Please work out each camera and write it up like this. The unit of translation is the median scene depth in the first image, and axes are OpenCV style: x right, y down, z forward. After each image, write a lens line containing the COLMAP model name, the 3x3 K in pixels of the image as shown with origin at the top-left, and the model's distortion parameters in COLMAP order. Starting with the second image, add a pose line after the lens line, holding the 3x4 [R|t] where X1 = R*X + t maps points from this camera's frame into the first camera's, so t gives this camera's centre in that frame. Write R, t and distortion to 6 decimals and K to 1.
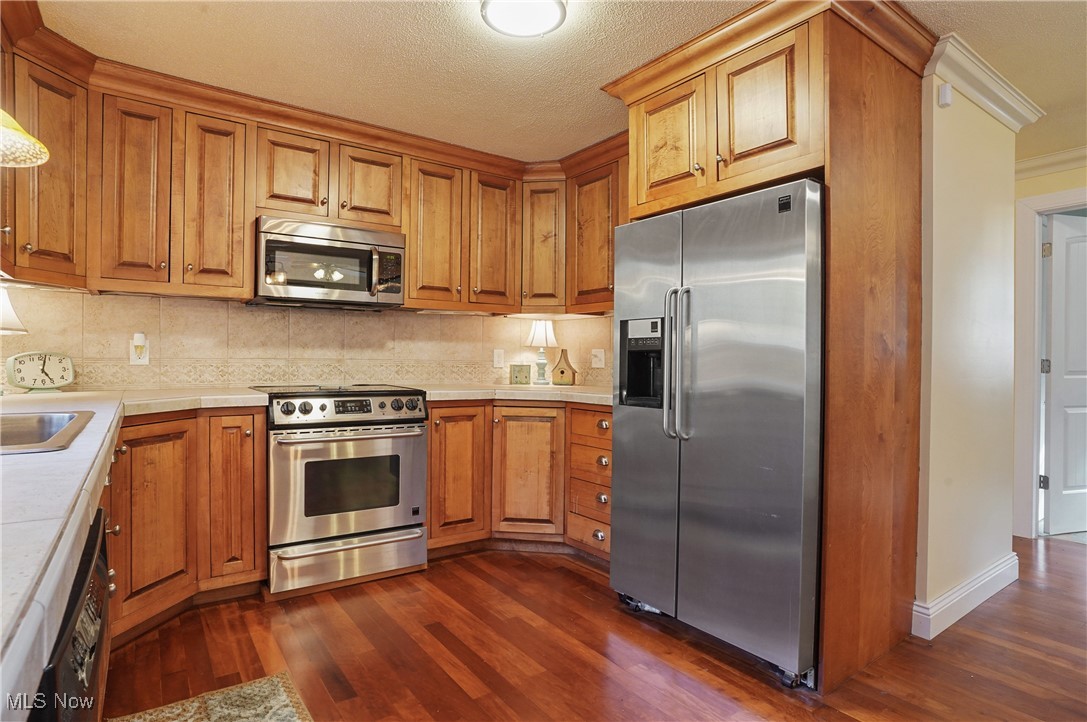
lens RADIAL K [[560.8, 0, 544.3], [0, 560.8, 359.7], [0, 0, 1]] dist [-0.051840, 0.020895]
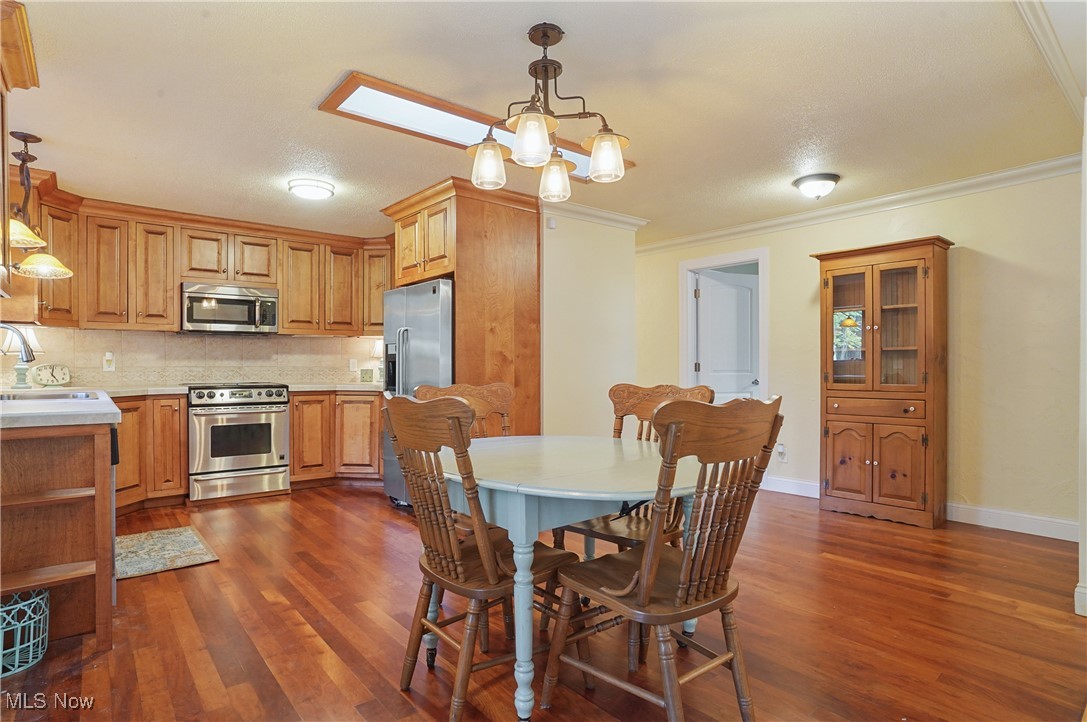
lens RADIAL K [[560.8, 0, 546.5], [0, 560.8, 368.1], [0, 0, 1]] dist [-0.051840, 0.020895]
pose [[0.997719, -0.008733, 0.066936, 0.482462], [0.008354, 0.999947, 0.005948, 0.001423], [-0.066984, -0.005376, 0.997740, -0.758141]]
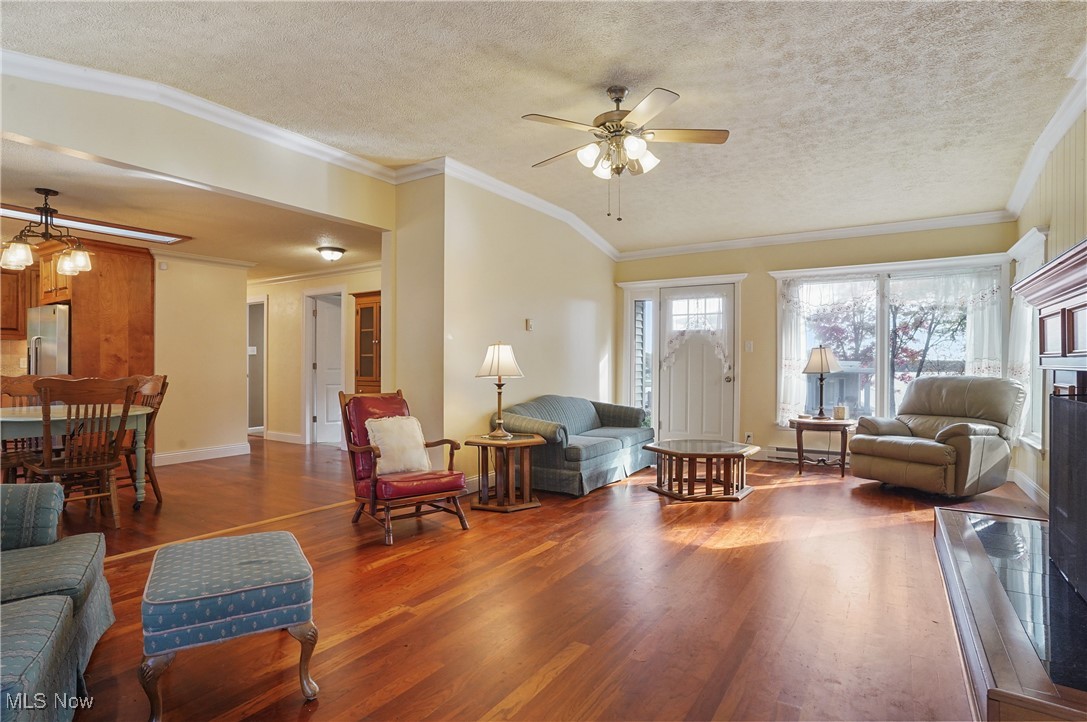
lens RADIAL K [[560.8, 0, 546.1], [0, 560.8, 358.3], [0, 0, 1]] dist [-0.051840, 0.020895]
pose [[0.933812, -0.000121, 0.357765, 1.265334], [0.002100, 0.999985, -0.005142, -0.005199], [-0.357759, 0.005553, 0.933797, -1.836898]]
